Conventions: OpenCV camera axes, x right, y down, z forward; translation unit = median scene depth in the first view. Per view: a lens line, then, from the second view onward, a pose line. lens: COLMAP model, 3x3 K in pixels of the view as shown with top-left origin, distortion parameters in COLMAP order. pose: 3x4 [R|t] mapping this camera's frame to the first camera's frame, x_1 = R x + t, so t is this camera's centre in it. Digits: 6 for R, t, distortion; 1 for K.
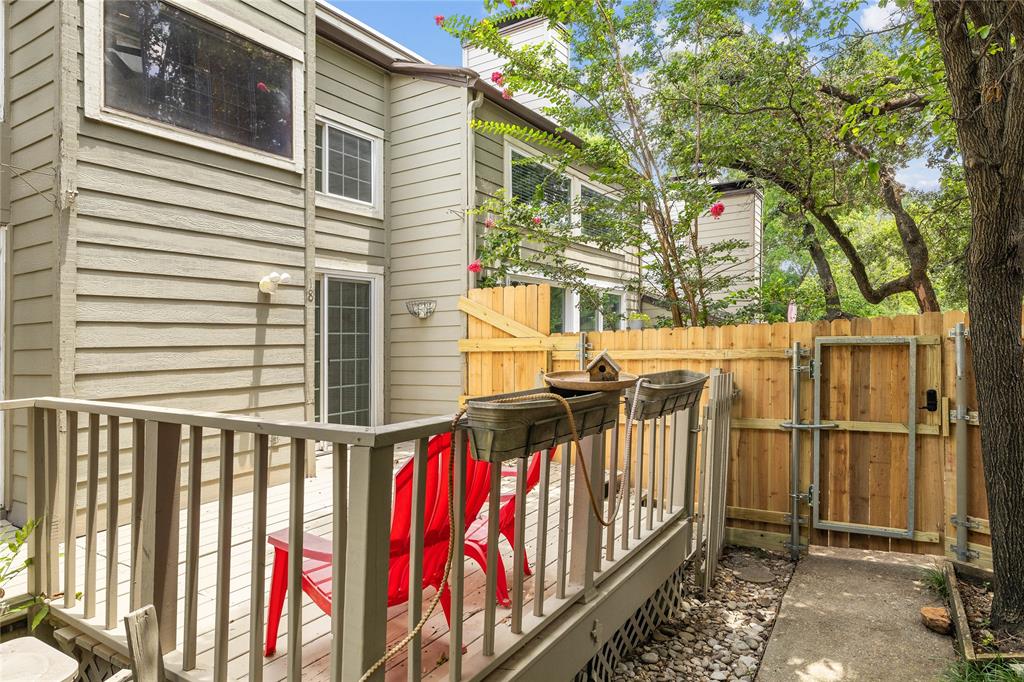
lens RADIAL K [[608.3, 0, 513.5], [0, 608.3, 349.6], [0, 0, 1]] dist [0.004142, 0.000417]
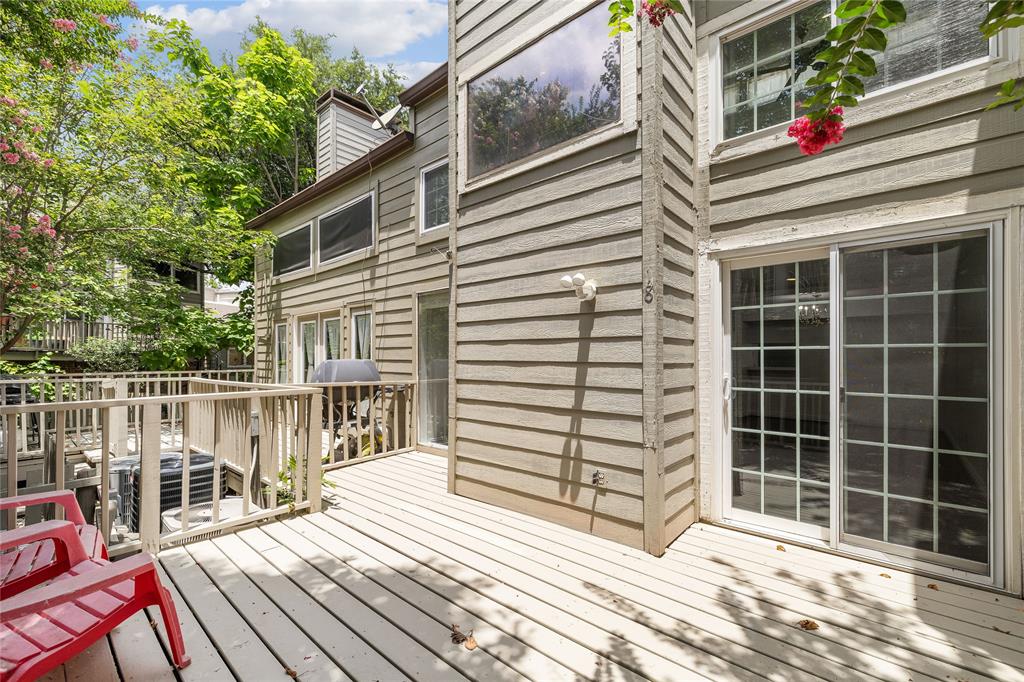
lens RADIAL K [[445.7, 0, 512.7], [0, 445.7, 348.2], [0, 0, 1]] dist [-0.000086, 0.000056]
pose [[-0.174189, -0.000798, -0.984712, 0.219680], [-0.014757, 0.999889, 0.001800, -0.026999], [0.984602, 0.014845, -0.174182, 1.015118]]
